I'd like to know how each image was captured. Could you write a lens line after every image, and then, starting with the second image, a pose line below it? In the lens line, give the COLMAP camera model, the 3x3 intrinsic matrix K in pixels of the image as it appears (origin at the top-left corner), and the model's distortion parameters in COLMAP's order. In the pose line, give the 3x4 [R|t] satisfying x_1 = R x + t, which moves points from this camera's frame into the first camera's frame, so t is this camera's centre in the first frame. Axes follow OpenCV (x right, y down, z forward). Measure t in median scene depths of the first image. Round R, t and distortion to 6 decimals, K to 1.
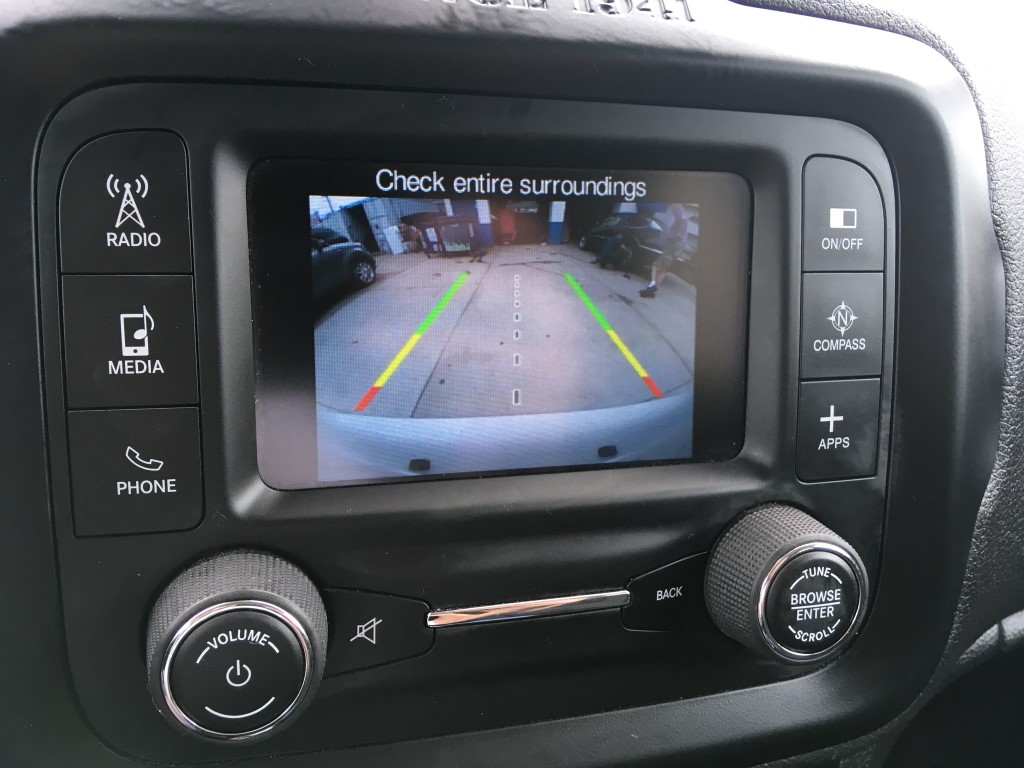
lens RADIAL K [[865.8, 0, 506.4], [0, 865.8, 381.6], [0, 0, 1]] dist [0.103415, -0.162270]
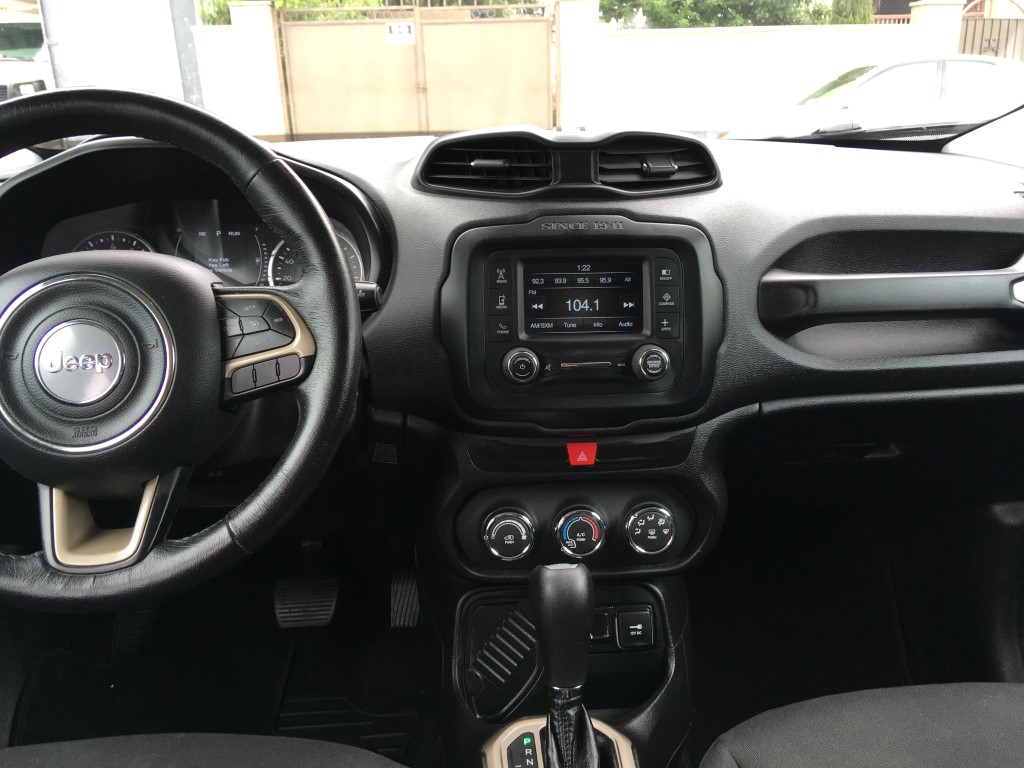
lens RADIAL K [[865.8, 0, 513.9], [0, 865.8, 381.2], [0, 0, 1]] dist [0.103415, -0.162270]
pose [[0.979599, -0.005527, -0.200886, 0.572349], [-0.008798, 0.997484, -0.070348, 0.685848], [0.200769, 0.070680, 0.977085, -3.435044]]
